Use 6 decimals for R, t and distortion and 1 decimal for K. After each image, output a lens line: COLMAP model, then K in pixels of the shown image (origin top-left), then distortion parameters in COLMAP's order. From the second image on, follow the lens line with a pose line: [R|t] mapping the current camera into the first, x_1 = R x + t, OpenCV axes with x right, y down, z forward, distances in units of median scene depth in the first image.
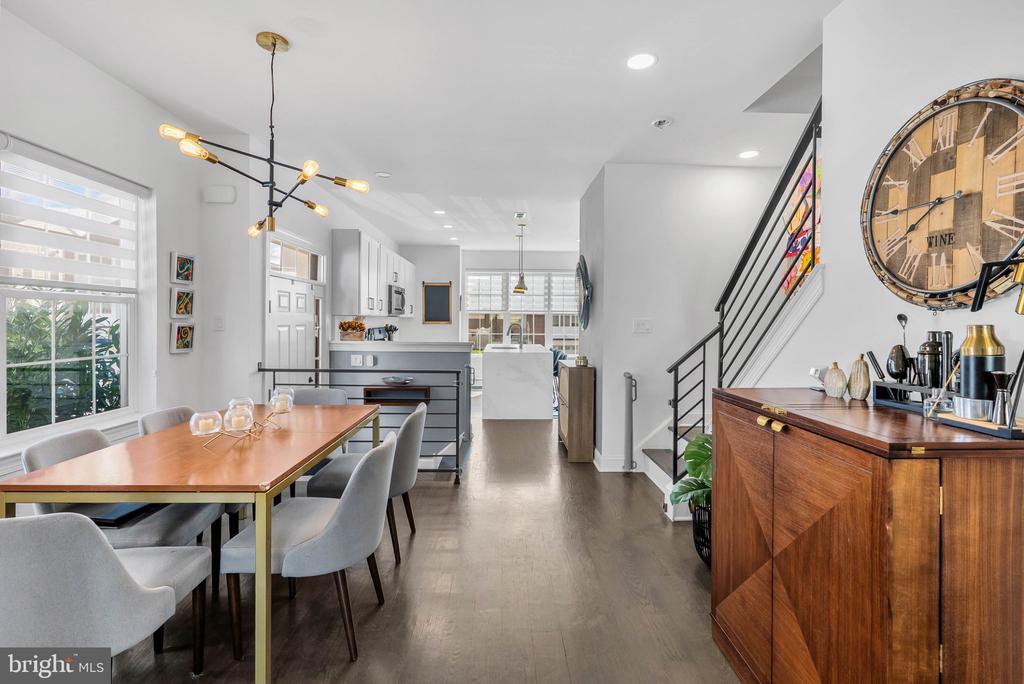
lens RADIAL K [[472.4, 0, 514.4], [0, 472.4, 334.8], [0, 0, 1]] dist [-0.004801, 0.000118]
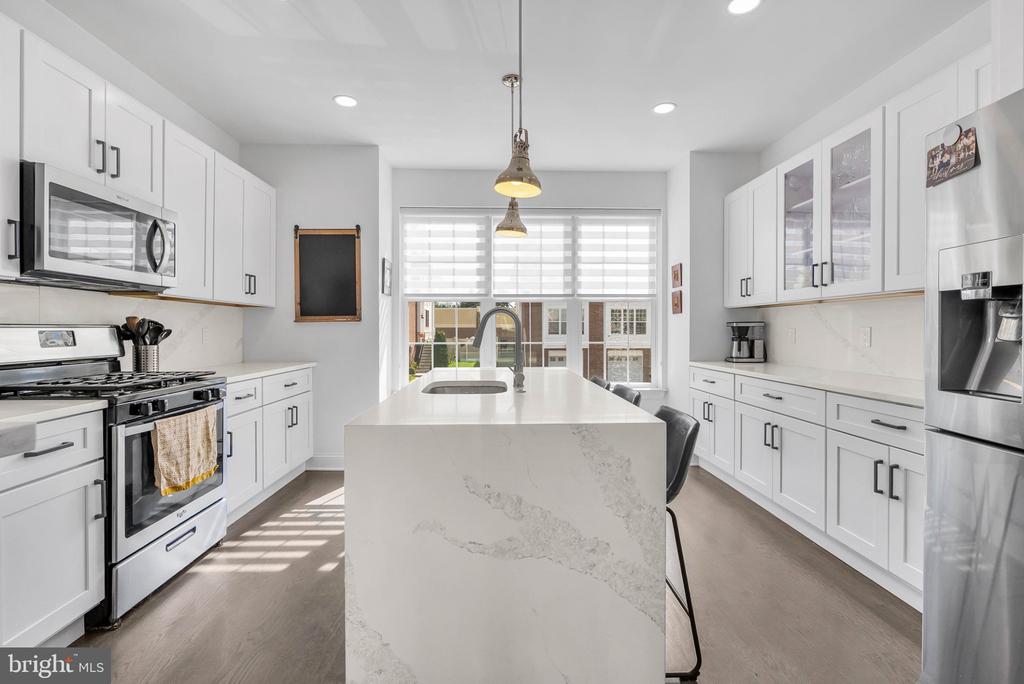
lens RADIAL K [[472.4, 0, 511.4], [0, 472.4, 337.4], [0, 0, 1]] dist [-0.004801, 0.000118]
pose [[0.999948, -0.006346, 0.007952, 0.005666], [0.006451, 0.999892, -0.013197, -0.001172], [-0.007867, 0.013248, 0.999881, 0.603377]]
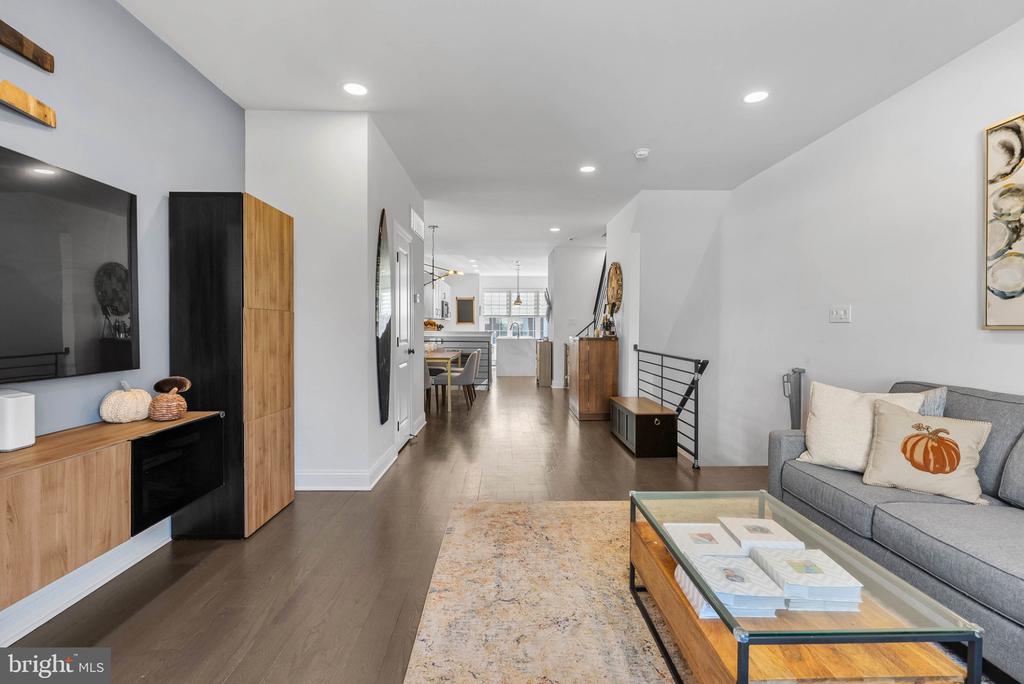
lens RADIAL K [[472.4, 0, 510.3], [0, 472.4, 336.6], [0, 0, 1]] dist [-0.004801, 0.000118]
pose [[0.999867, -0.004894, -0.015573, 0.010518], [0.004756, 0.999949, -0.008884, 0.036076], [0.015616, 0.008809, 0.999839, -0.615946]]
